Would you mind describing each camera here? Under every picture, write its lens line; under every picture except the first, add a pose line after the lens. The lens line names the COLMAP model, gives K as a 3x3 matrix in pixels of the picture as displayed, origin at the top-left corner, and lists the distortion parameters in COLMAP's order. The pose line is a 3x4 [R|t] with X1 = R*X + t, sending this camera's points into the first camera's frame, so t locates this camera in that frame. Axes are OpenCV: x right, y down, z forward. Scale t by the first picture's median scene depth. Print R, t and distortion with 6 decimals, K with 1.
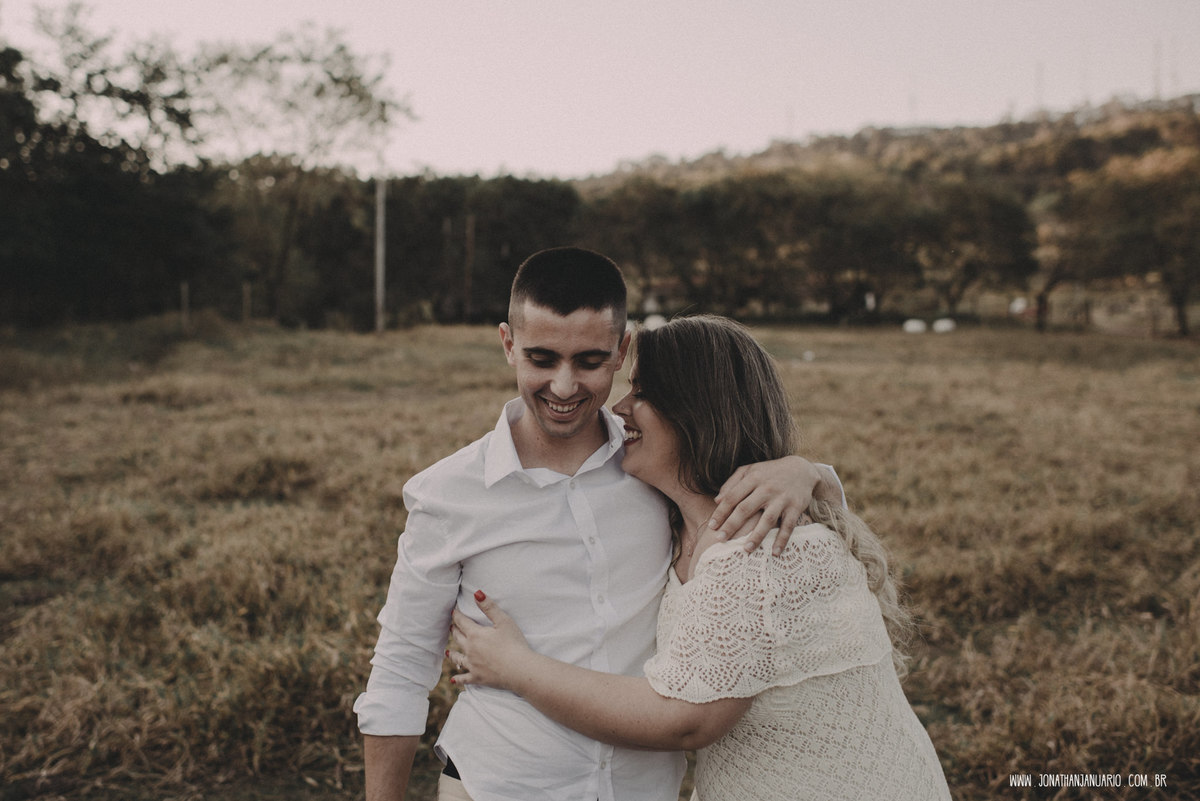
lens RADIAL K [[1224.6, 0, 600.0], [0, 1224.6, 400.5], [0, 0, 1]] dist [-0.110043, 0.001197]
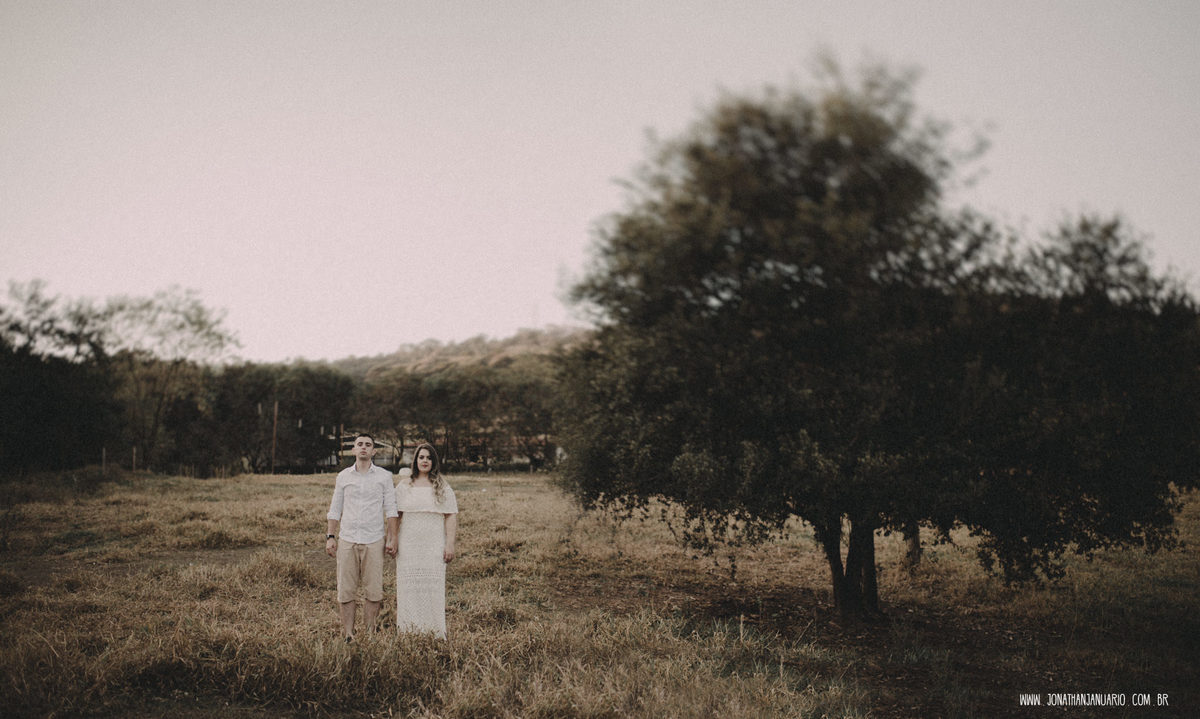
lens RADIAL K [[1097.6, 0, 600.0], [0, 1097.6, 359.5], [0, 0, 1]] dist [-0.208644, 0.276739]
pose [[0.984390, 0.002060, 0.175989, 0.042402], [0.027261, 0.986079, -0.164025, 0.022414], [-0.173877, 0.166262, 0.970630, -0.300445]]
